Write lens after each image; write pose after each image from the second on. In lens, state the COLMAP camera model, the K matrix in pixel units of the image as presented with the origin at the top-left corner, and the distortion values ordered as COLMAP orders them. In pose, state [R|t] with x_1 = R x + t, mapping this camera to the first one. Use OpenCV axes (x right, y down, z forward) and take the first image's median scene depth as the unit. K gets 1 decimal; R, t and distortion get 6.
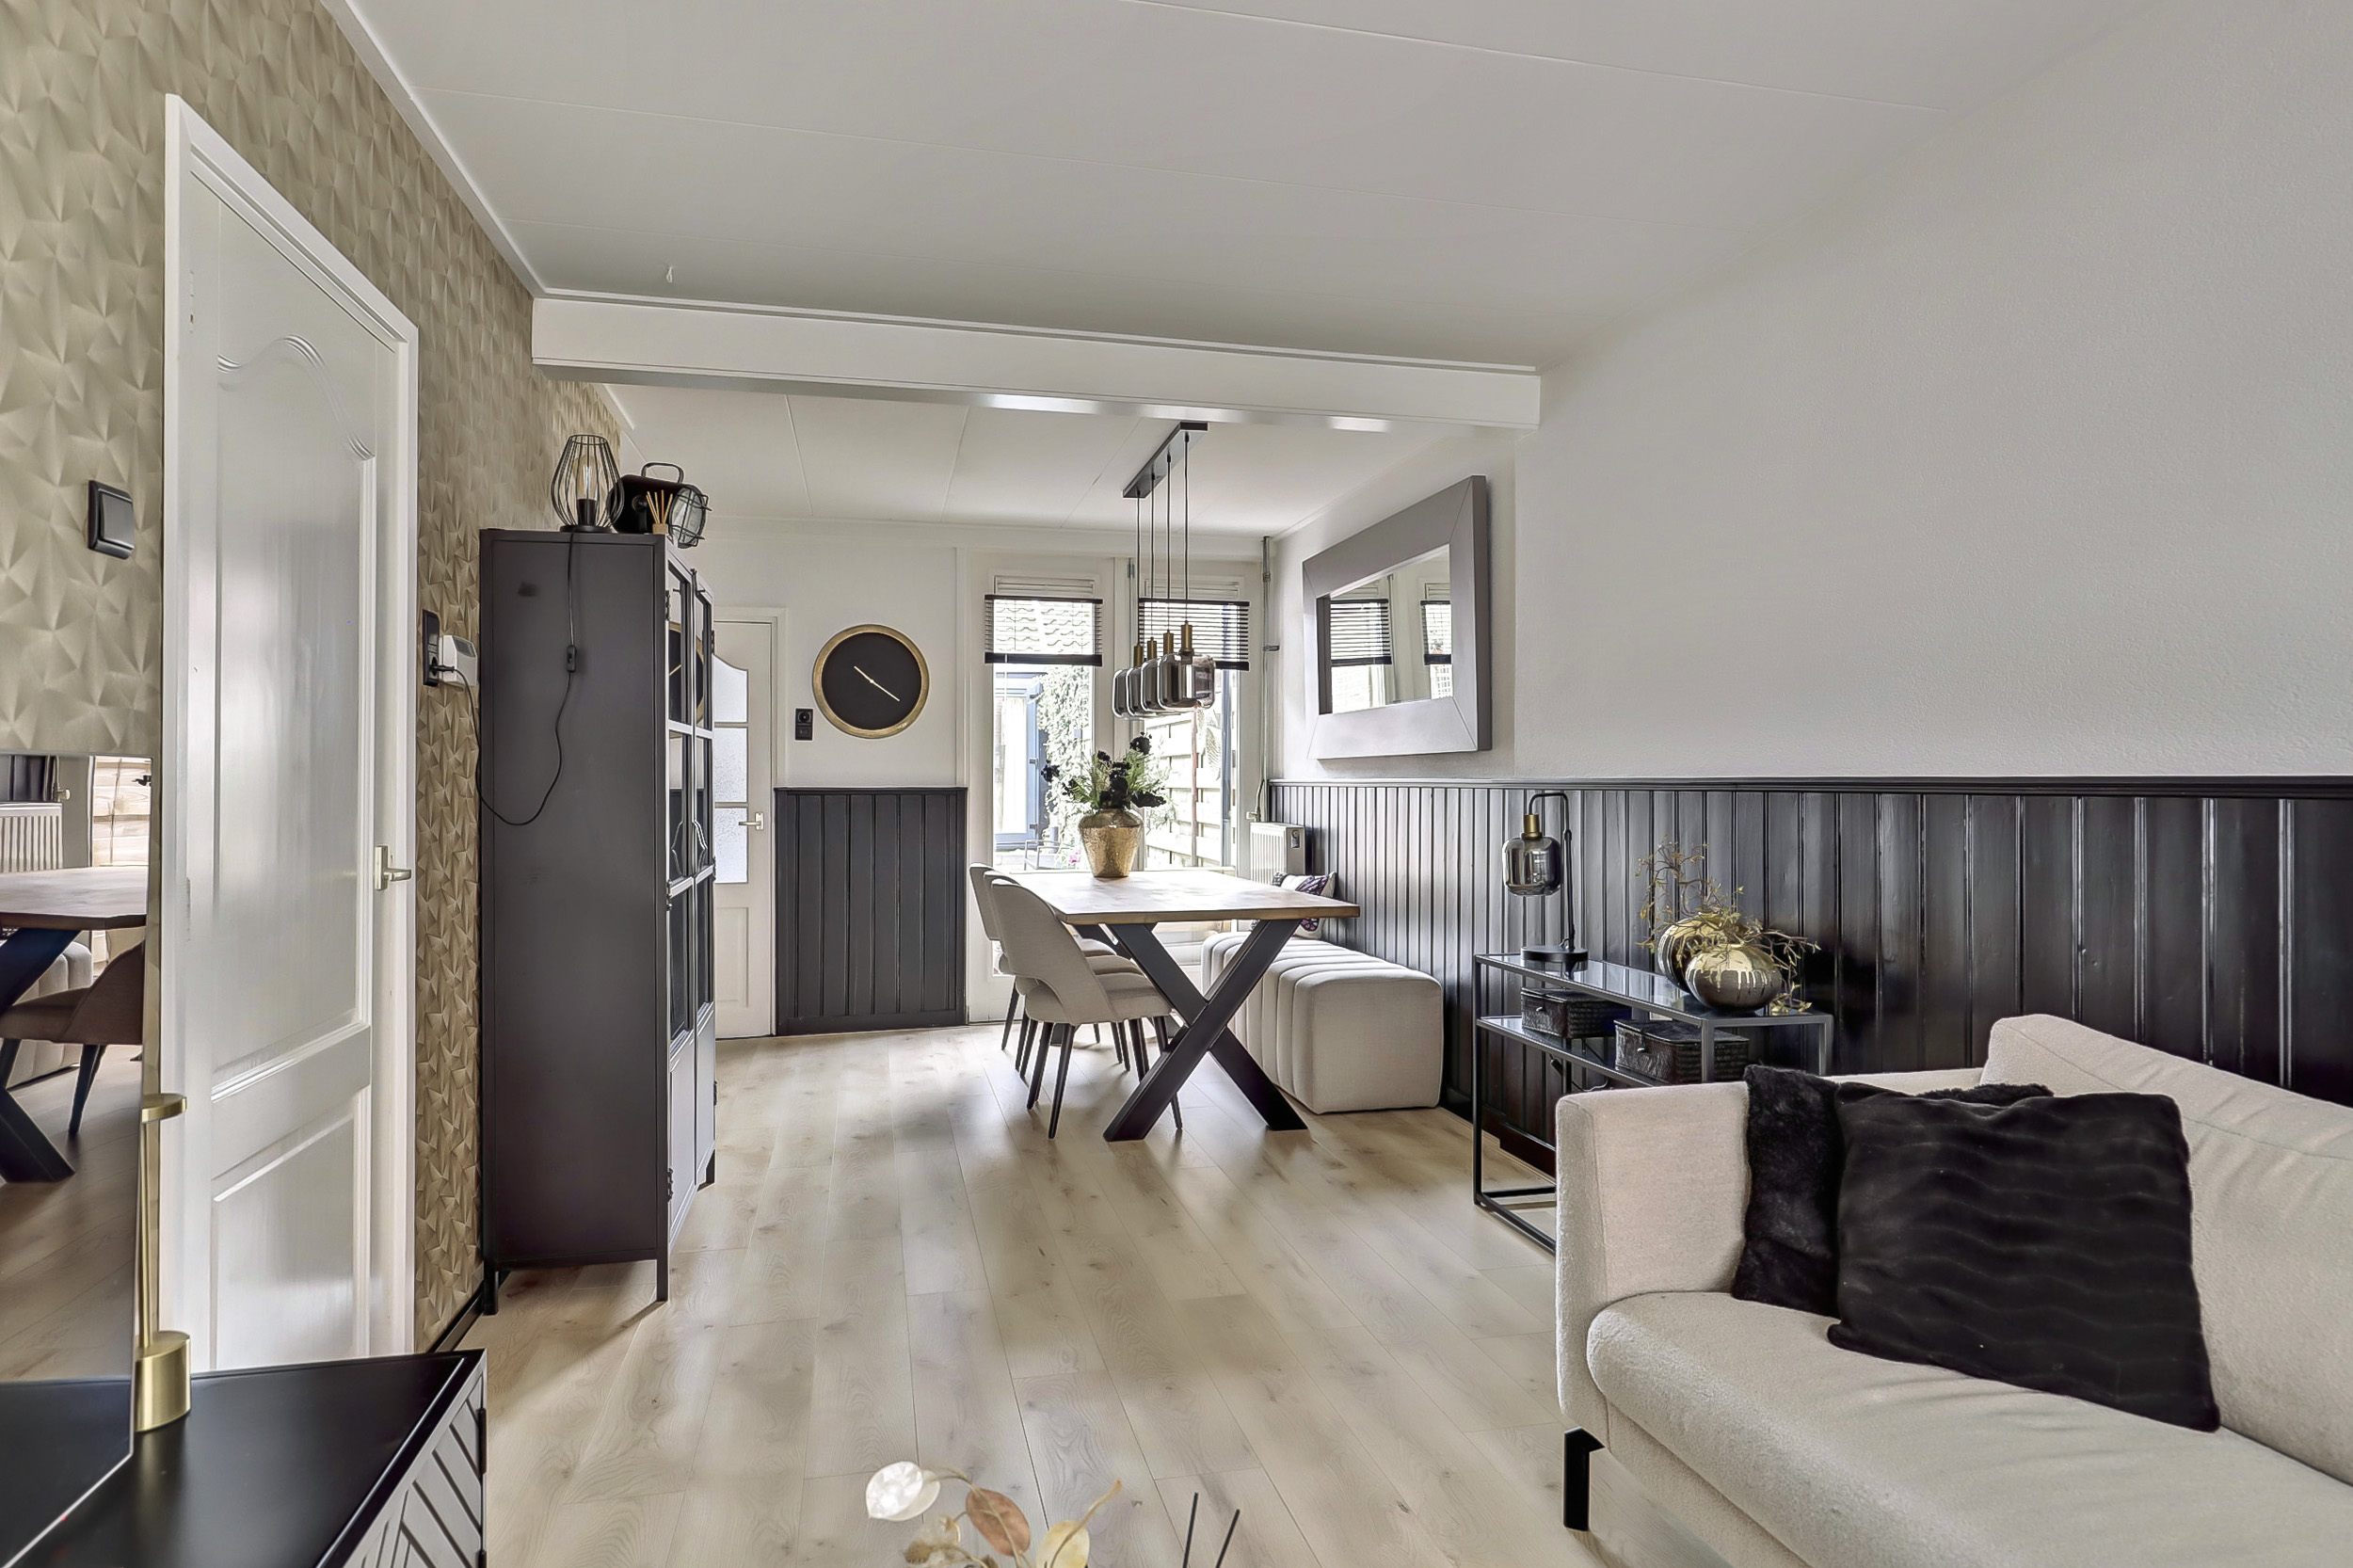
lens RADIAL K [[1334.5, 0, 1176.8], [0, 1334.5, 787.2], [0, 0, 1]] dist [-0.002699, 0.000512]
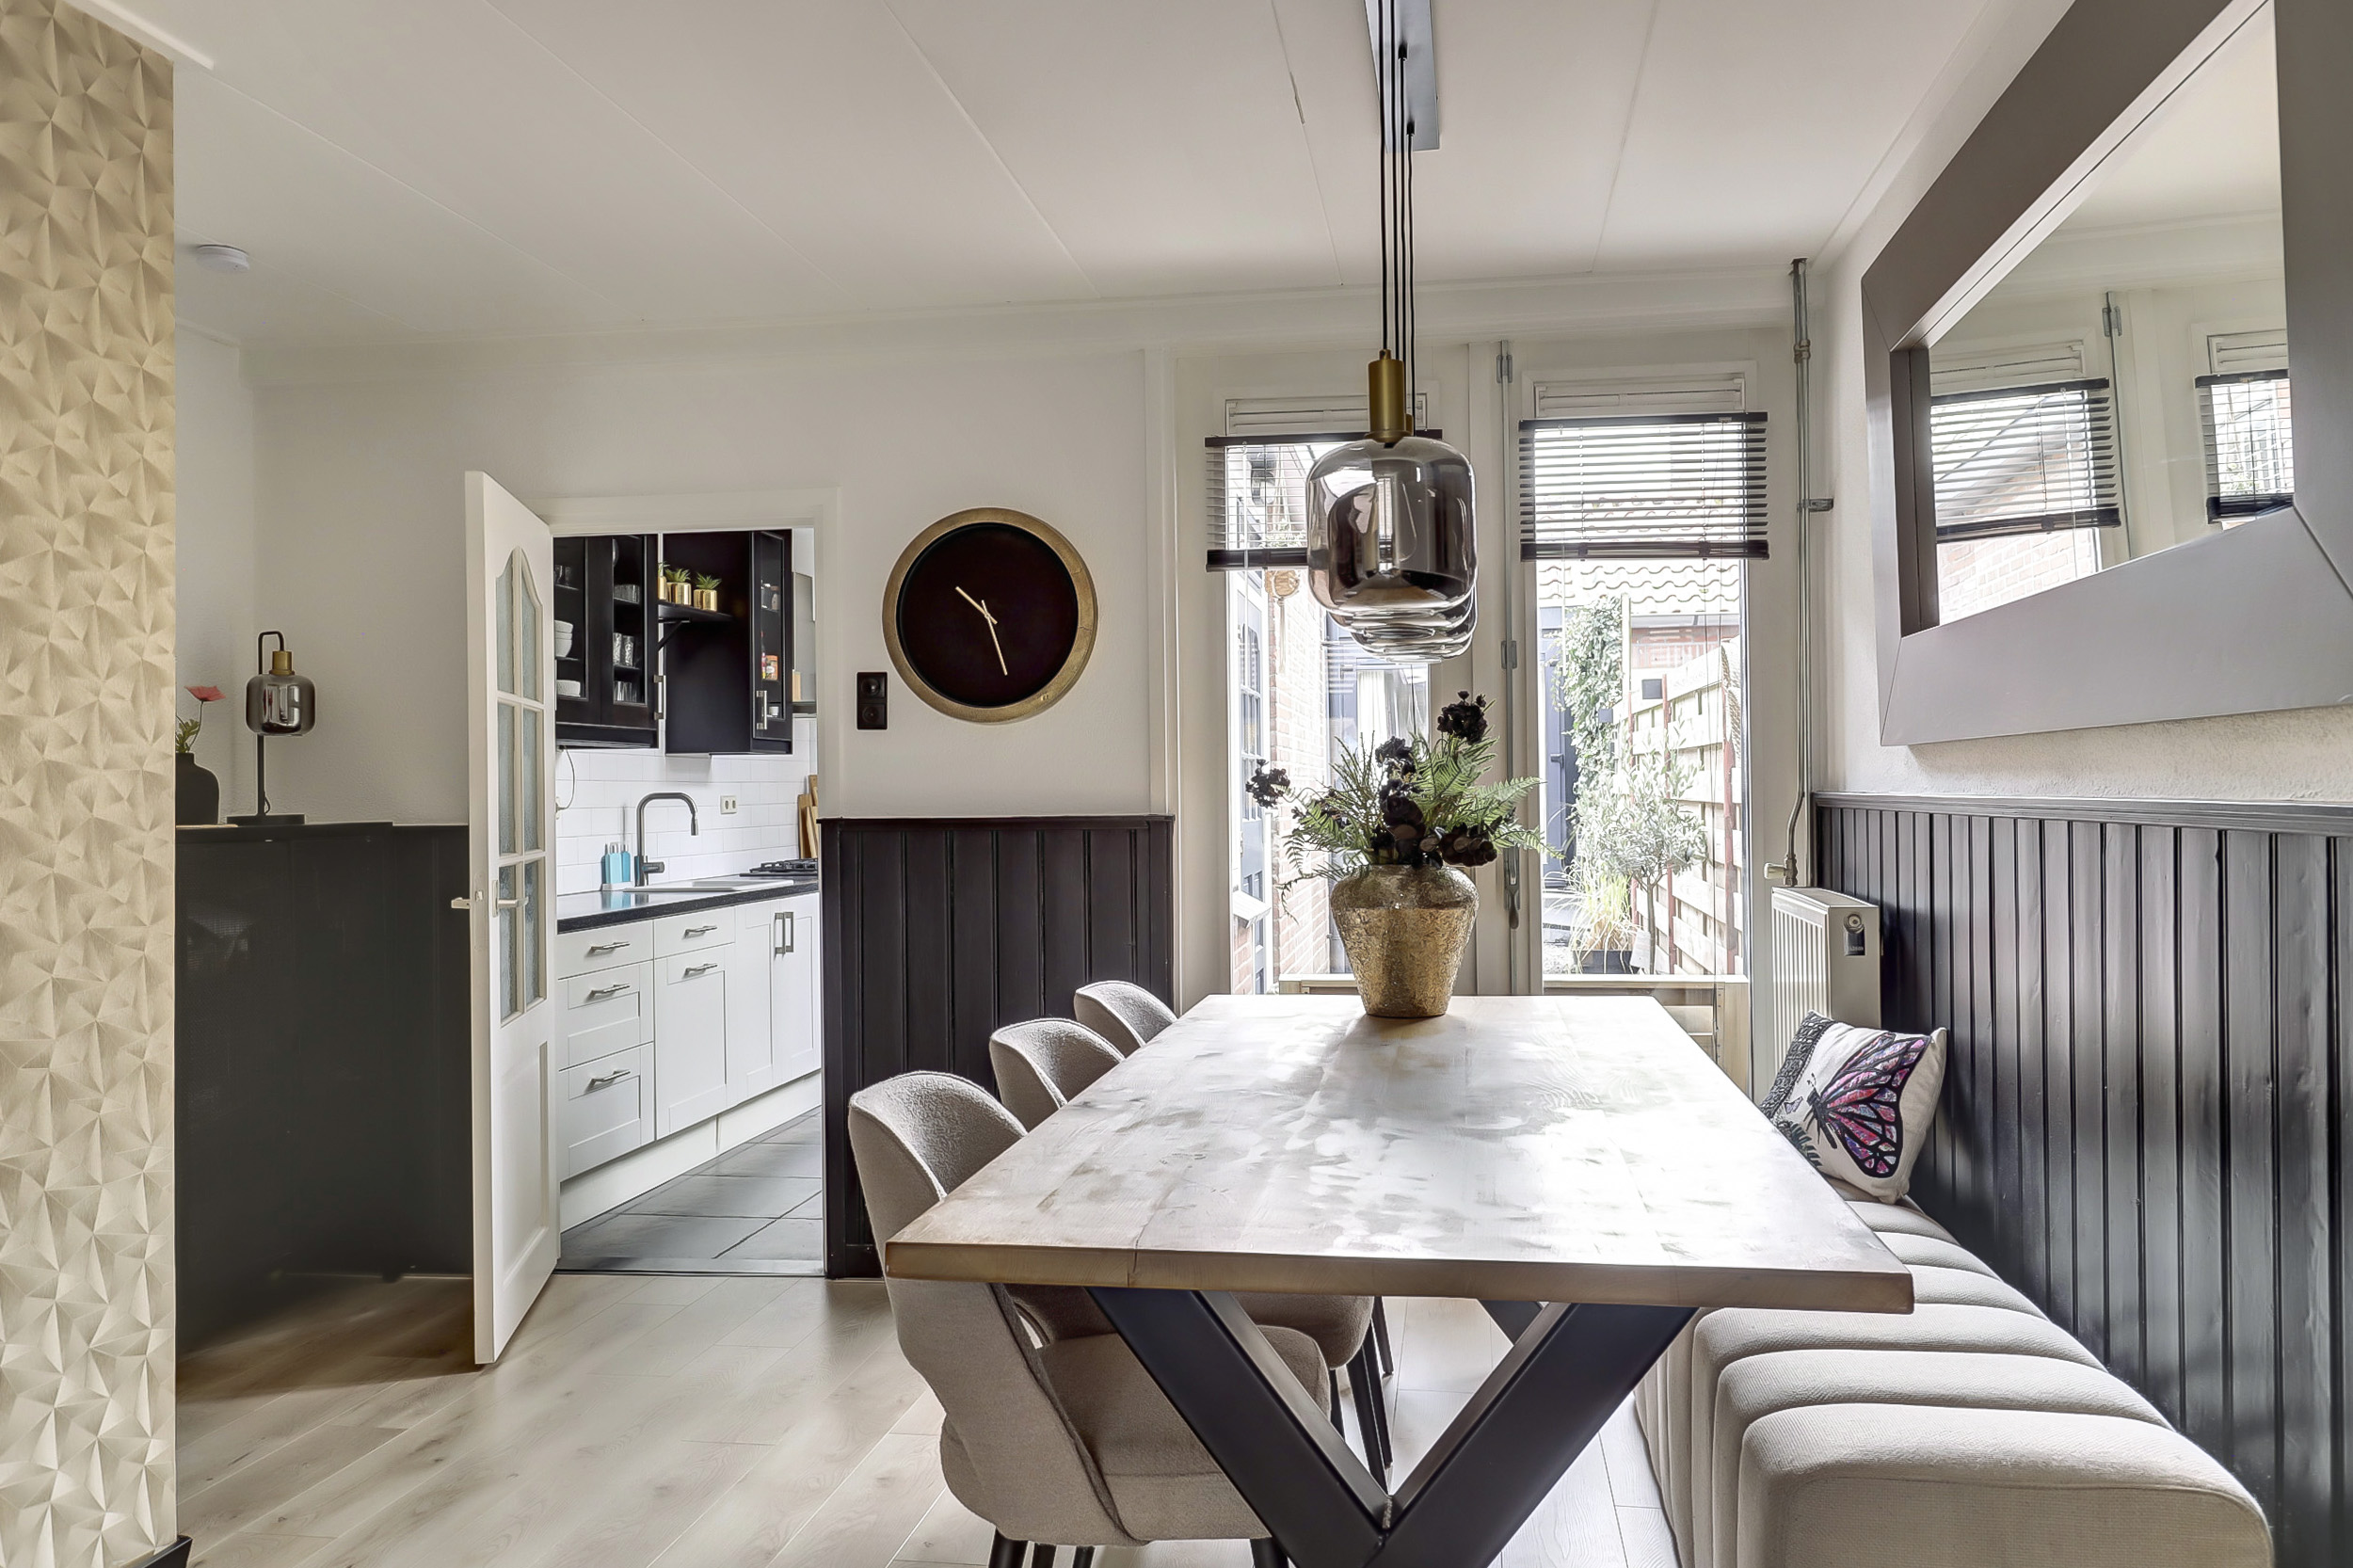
lens RADIAL K [[1666.6, 0, 1181.2], [0, 1666.6, 772.6], [0, 0, 1]] dist [0.008680, 0.006662]
pose [[0.928346, -0.015616, -0.371389, 0.084818], [0.011256, 0.999840, -0.013905, -0.007432], [0.371547, 0.008729, 0.928373, 0.412042]]
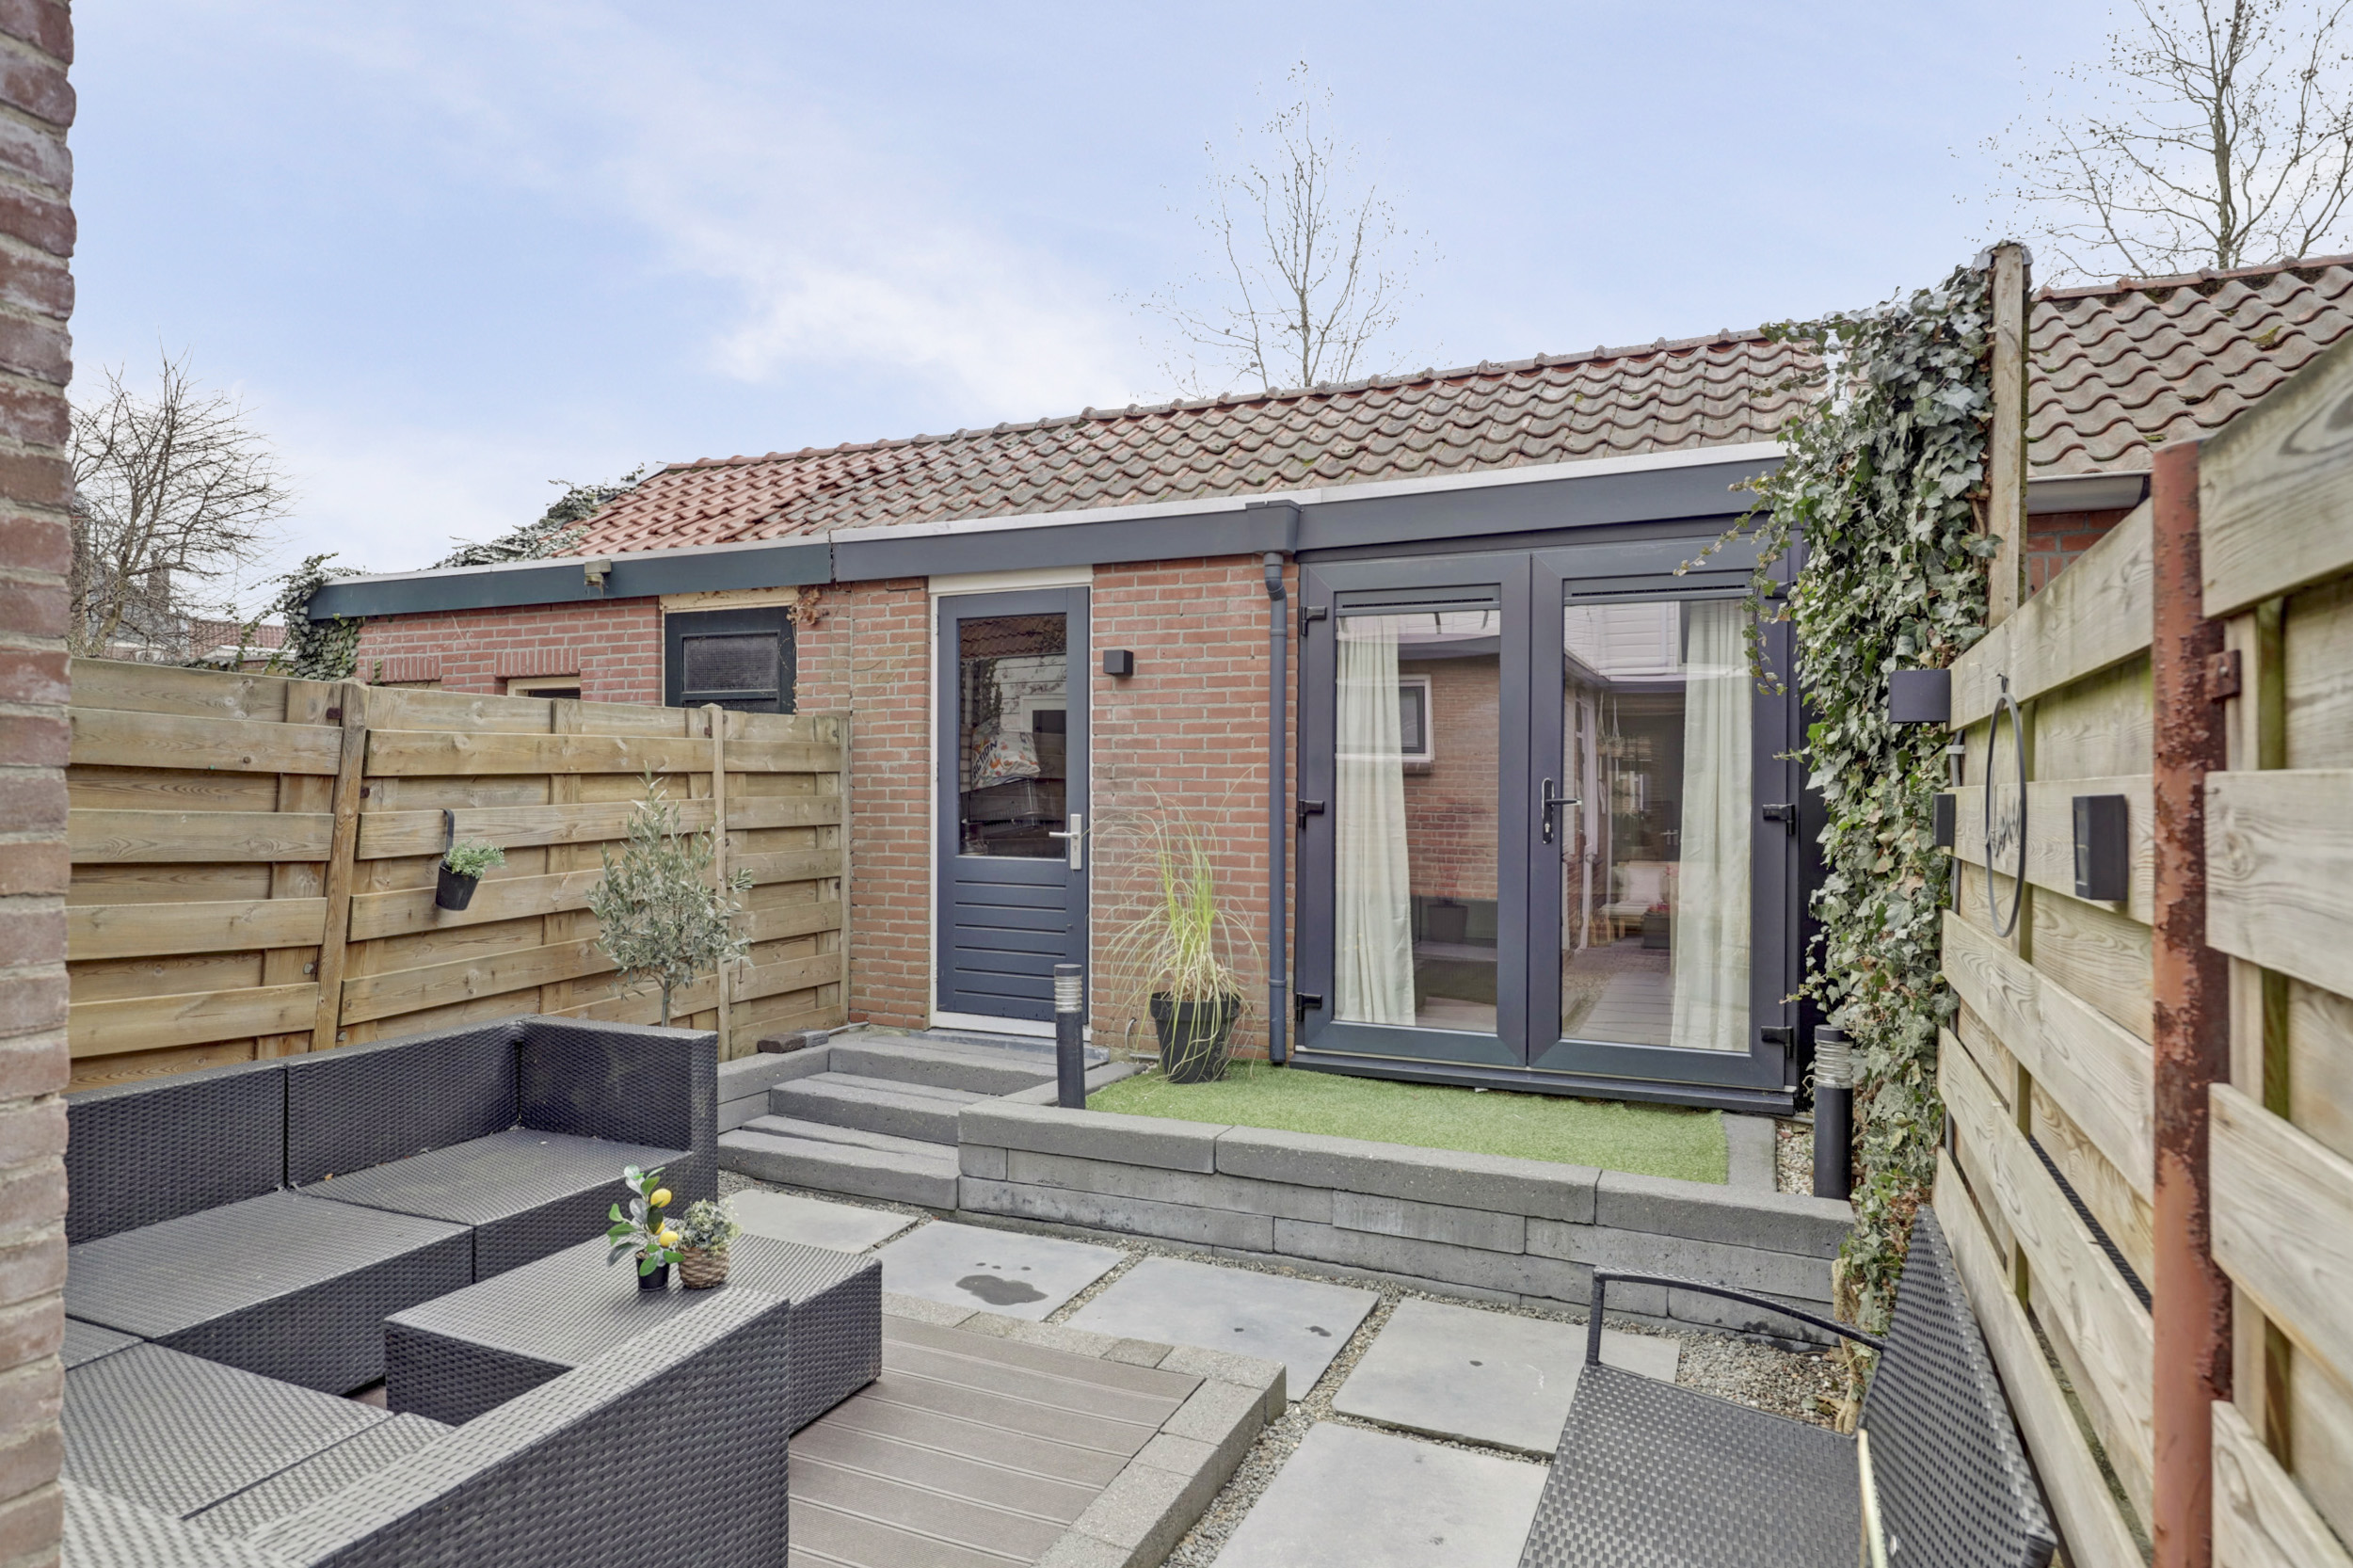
lens RADIAL K [[1334.5, 0, 1172.8], [0, 1334.5, 790.0], [0, 0, 1]] dist [-0.002699, 0.000512]
pose [[0.809656, 0.003632, -0.586893, -0.126589], [-0.006272, 0.999977, -0.002465, -0.064820], [0.586871, 0.005677, 0.809661, 1.965800]]
